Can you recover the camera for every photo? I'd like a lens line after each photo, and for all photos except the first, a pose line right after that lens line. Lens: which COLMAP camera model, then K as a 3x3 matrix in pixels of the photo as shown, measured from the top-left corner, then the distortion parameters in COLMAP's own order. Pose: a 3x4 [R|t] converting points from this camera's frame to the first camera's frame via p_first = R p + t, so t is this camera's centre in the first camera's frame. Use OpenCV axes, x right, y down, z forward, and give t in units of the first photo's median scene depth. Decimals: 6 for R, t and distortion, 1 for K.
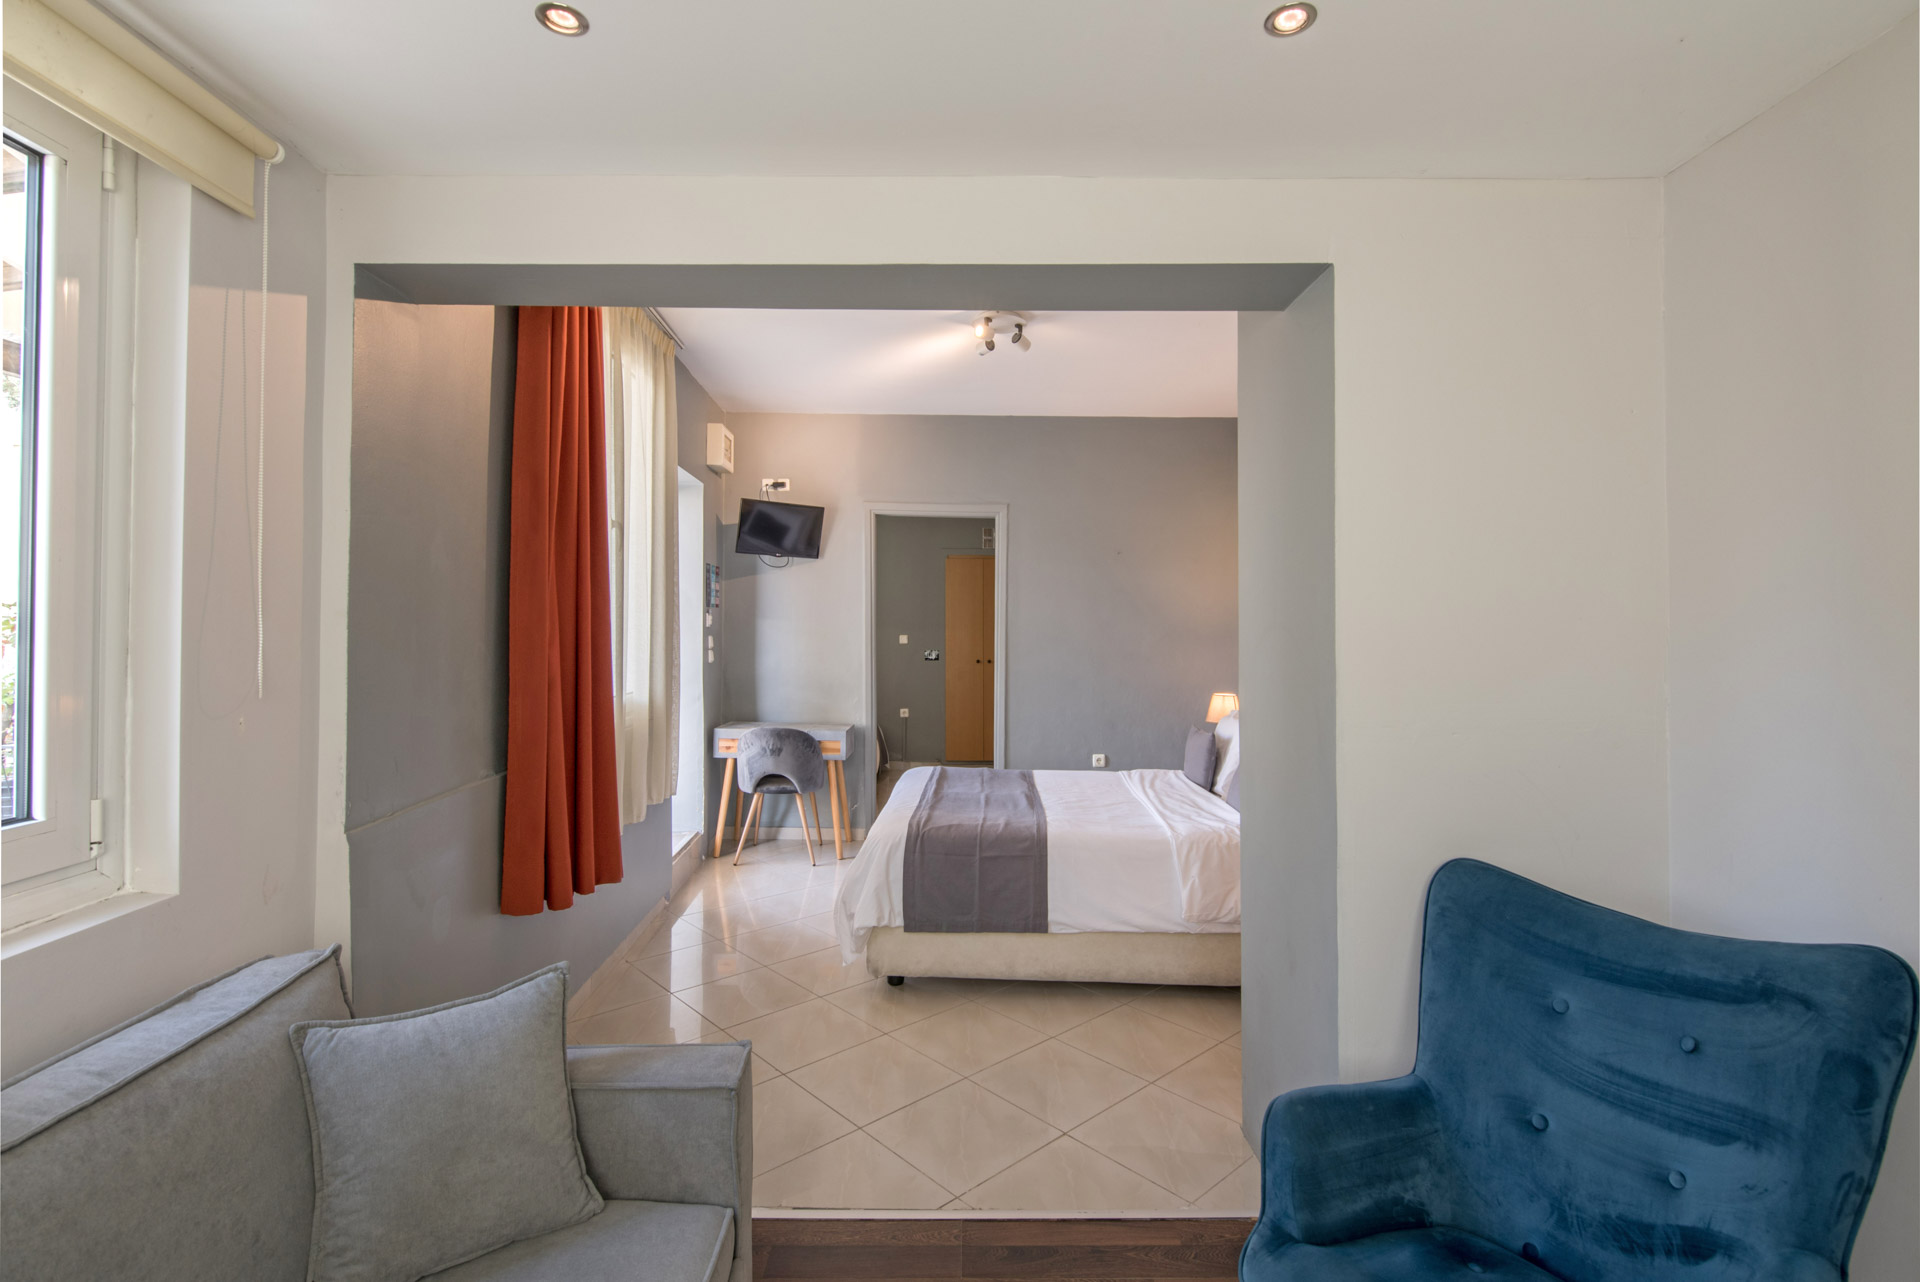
lens RADIAL K [[940.1, 0, 947.3], [0, 940.1, 630.4], [0, 0, 1]] dist [0.003042, -0.005355]
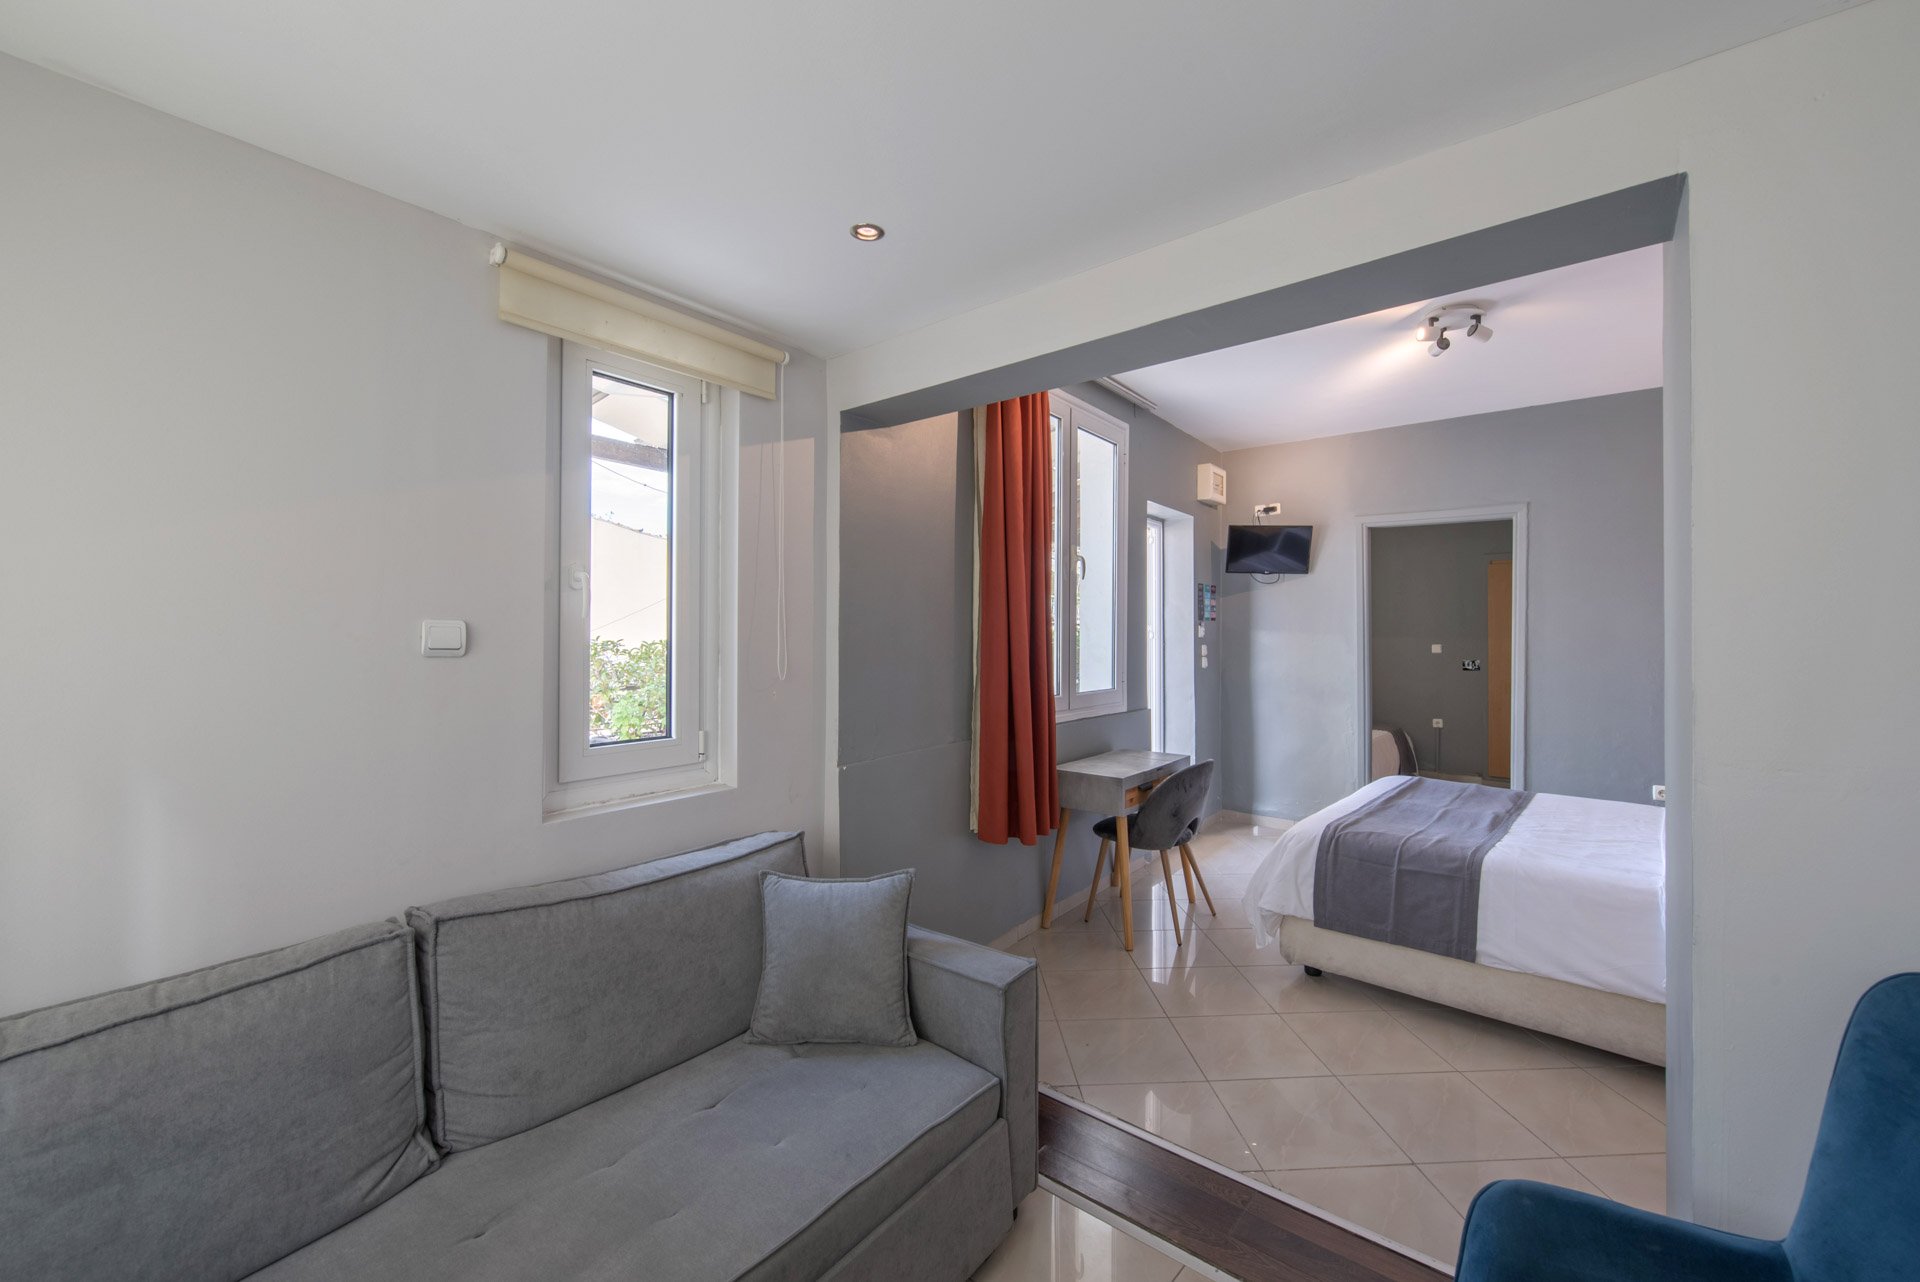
lens RADIAL K [[777.2, 0, 911.4], [0, 777.2, 641.7], [0, 0, 1]] dist [0.001377, -0.001027]
pose [[0.753820, 0.000630, -0.657081, 0.286033], [0.000789, 0.999998, 0.001863, -0.000407], [0.657081, -0.001923, 0.753818, 0.070937]]
